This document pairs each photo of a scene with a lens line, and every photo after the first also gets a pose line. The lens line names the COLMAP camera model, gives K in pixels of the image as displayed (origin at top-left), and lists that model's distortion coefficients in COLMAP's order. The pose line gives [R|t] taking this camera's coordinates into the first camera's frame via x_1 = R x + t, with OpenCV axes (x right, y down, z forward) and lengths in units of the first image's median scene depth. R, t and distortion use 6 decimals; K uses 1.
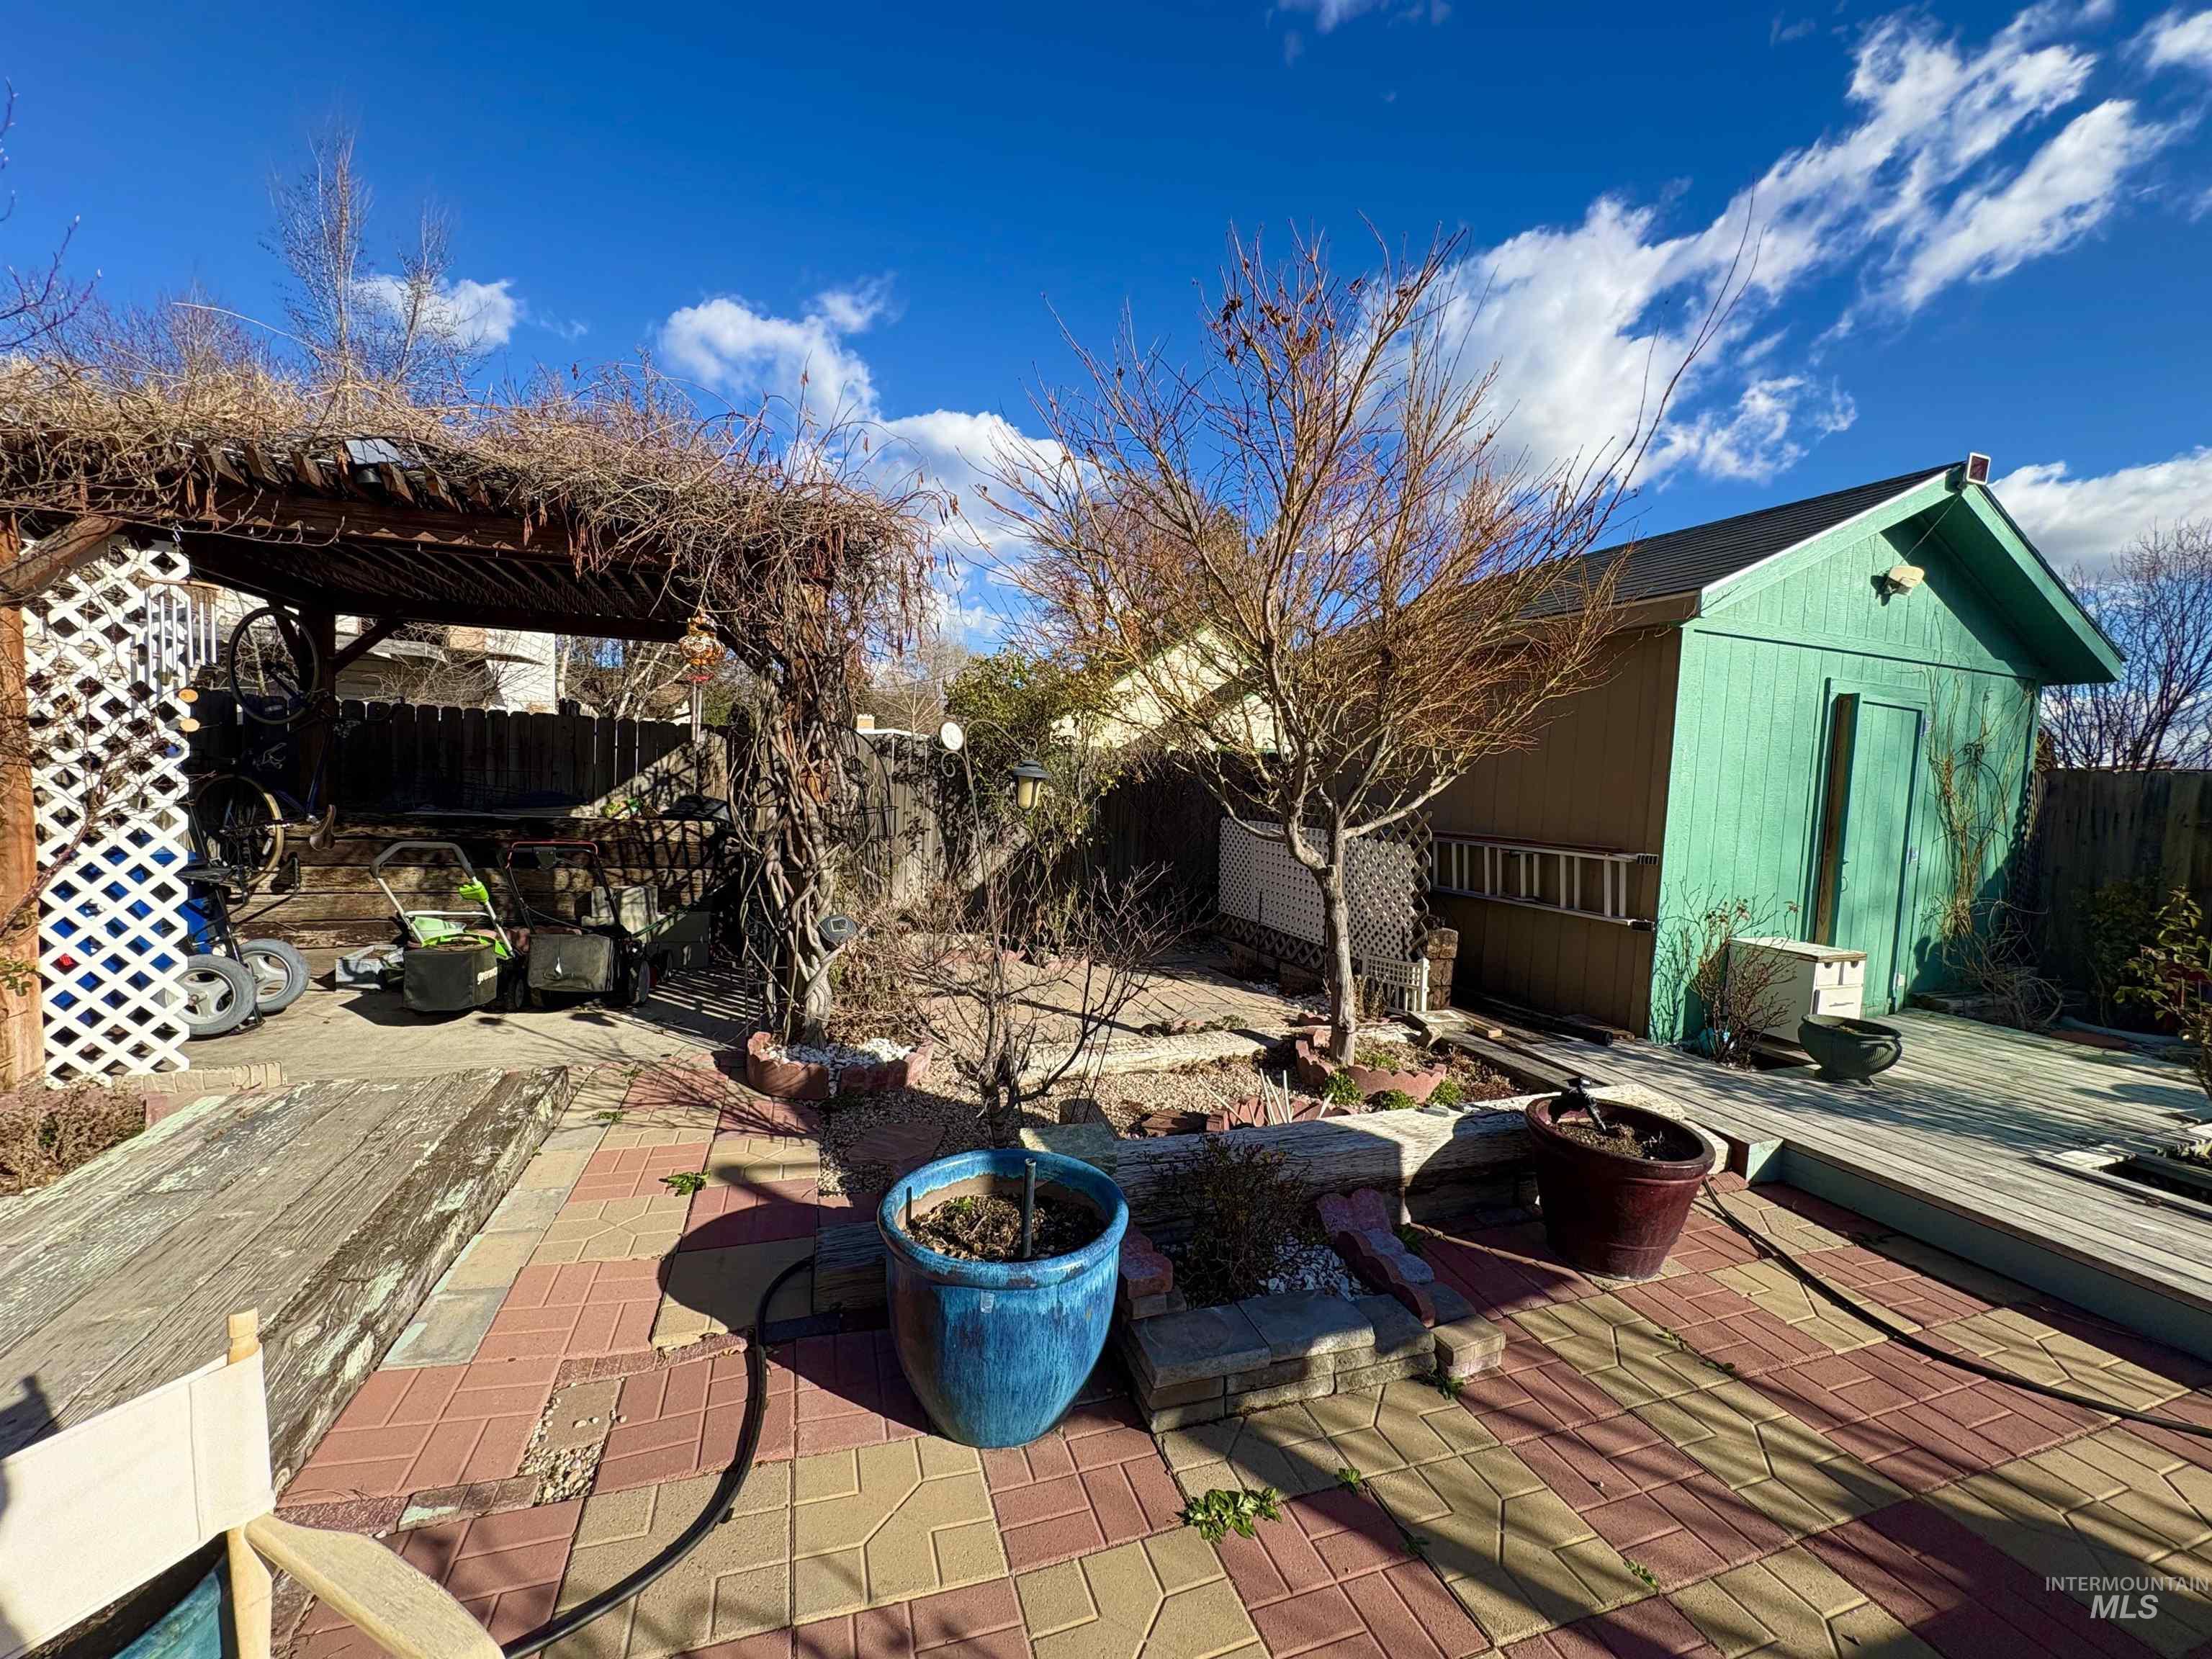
lens RADIAL K [[878.1, 0, 1101.8], [0, 878.1, 842.2], [0, 0, 1]] dist [0.001083, -0.000110]
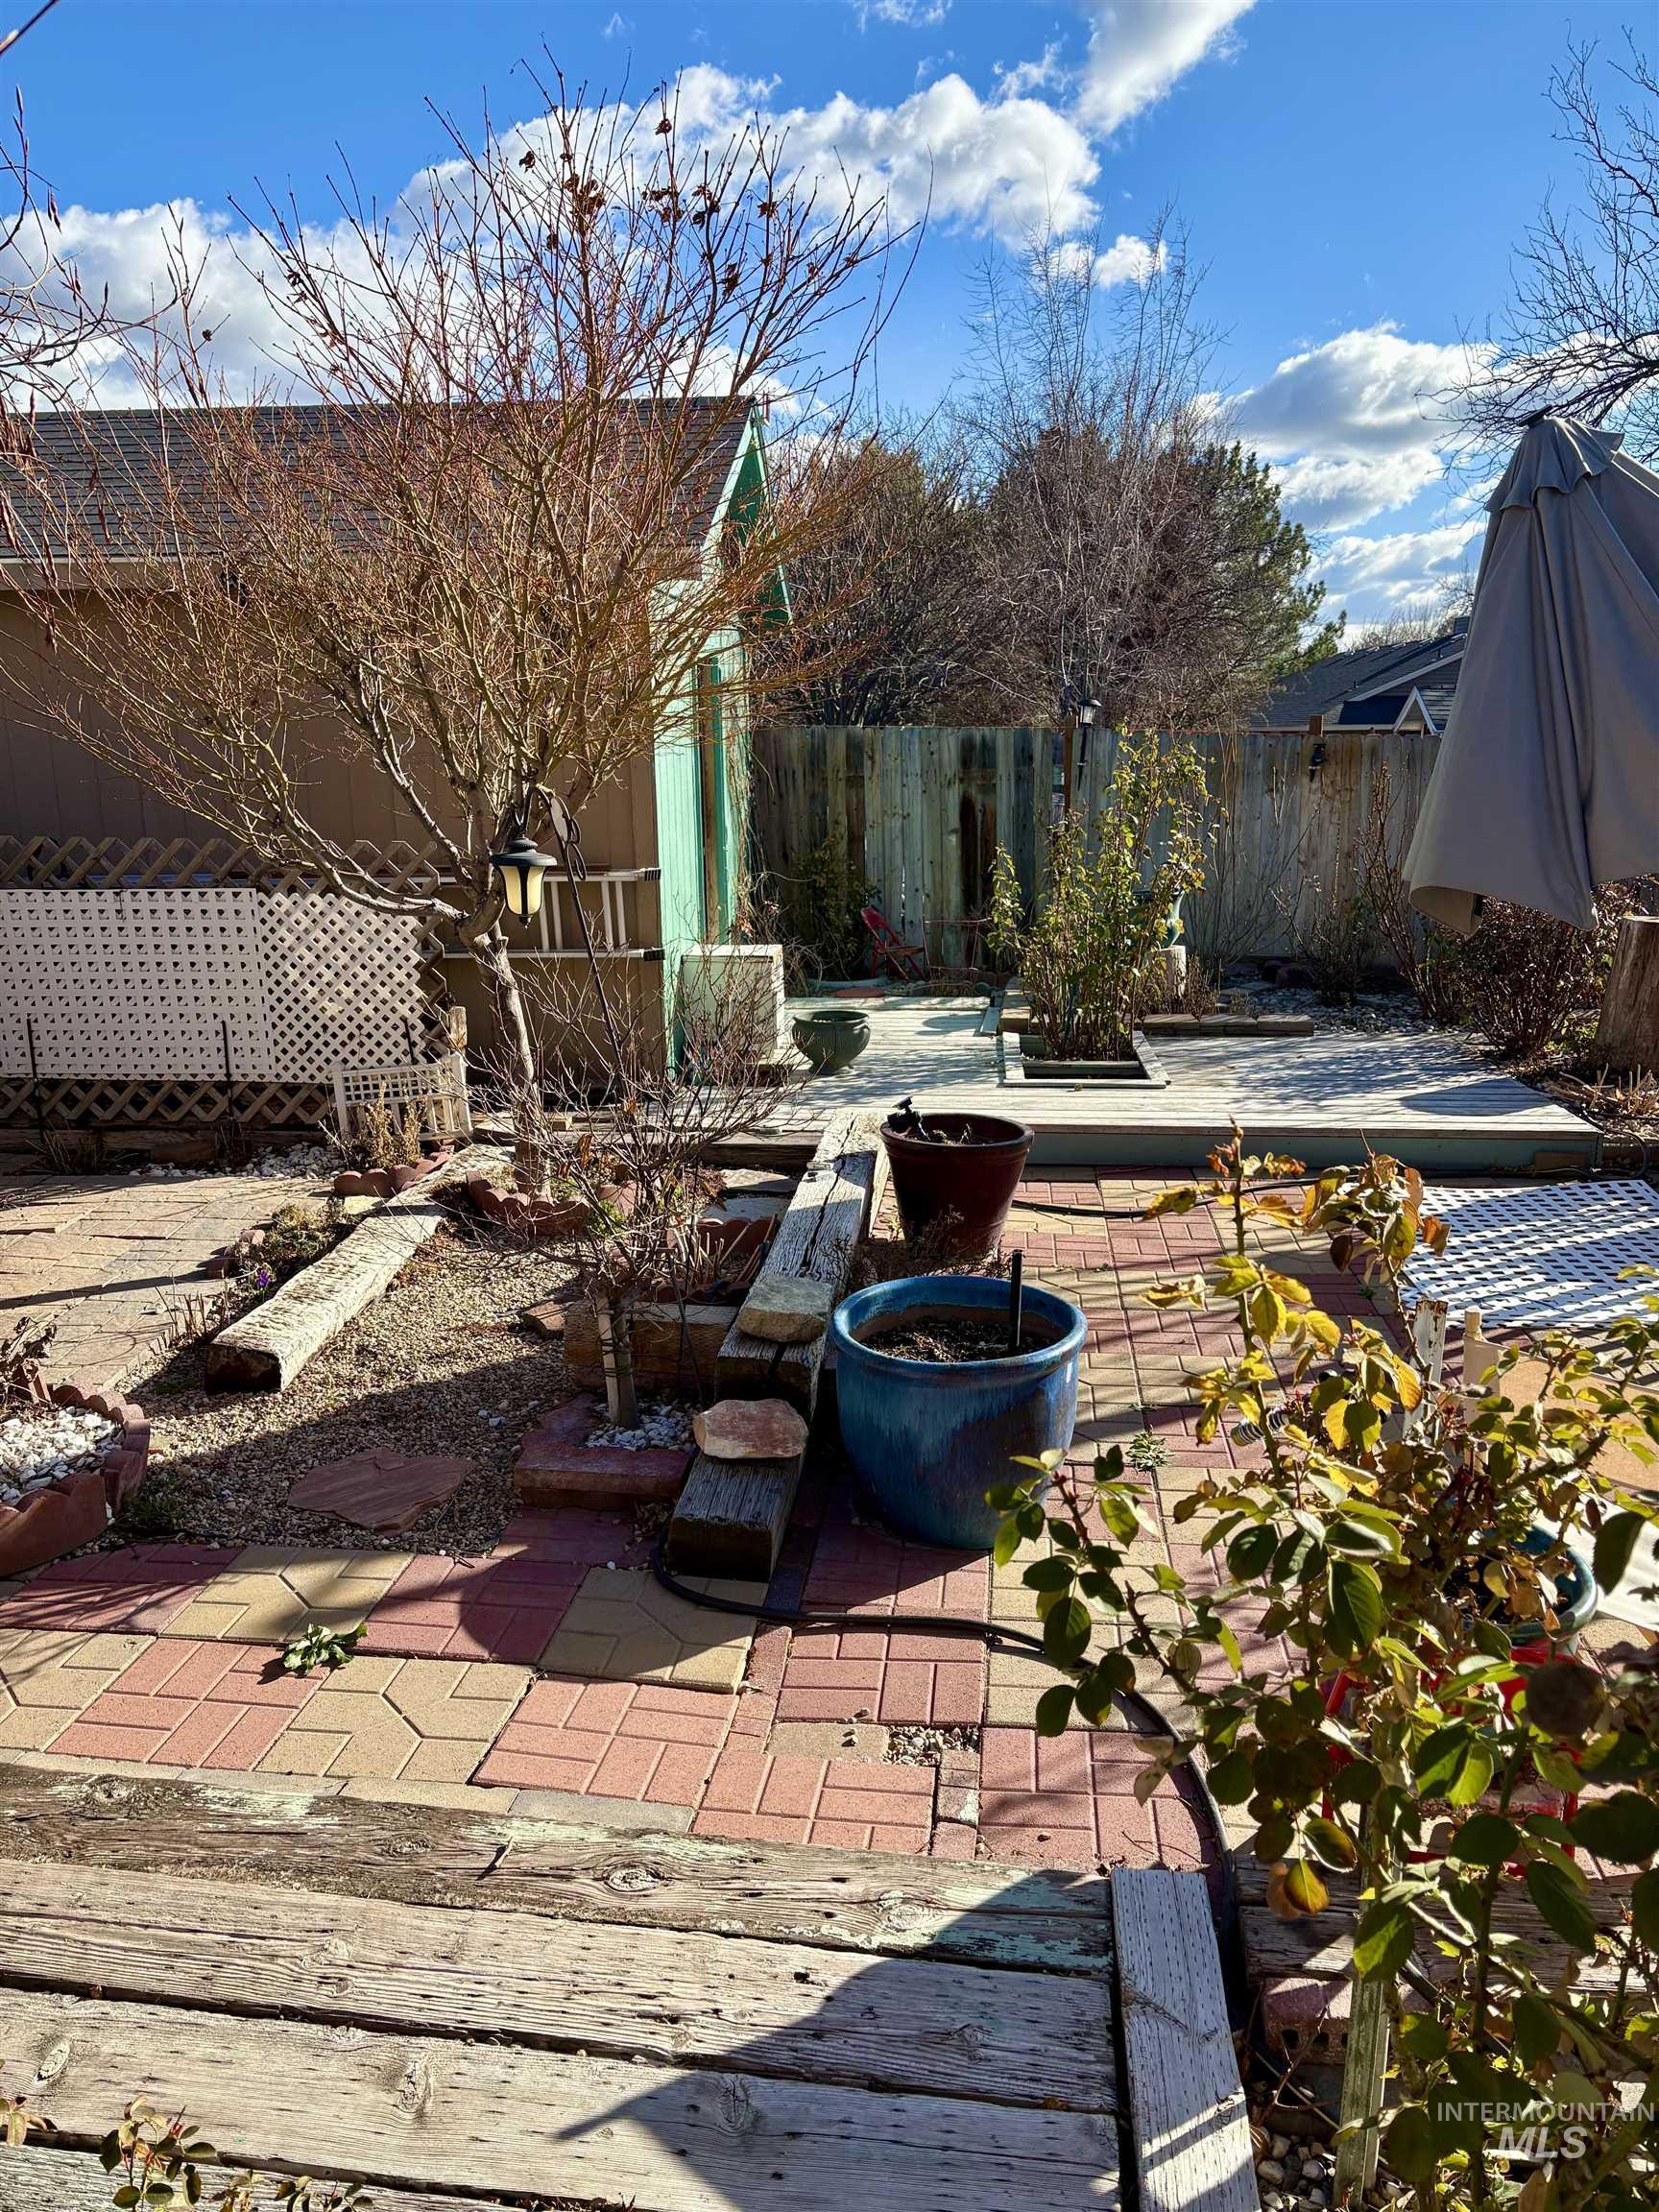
lens RADIAL K [[1666.5, 0, 826.7], [0, 1666.5, 1105.9], [0, 0, 1]] dist [0.031643, -0.000182]
pose [[0.422495, -0.239625, 0.874115, -0.827359], [0.101345, 0.970860, 0.217163, -0.104538], [-0.900681, -0.003163, 0.434469, 0.172704]]
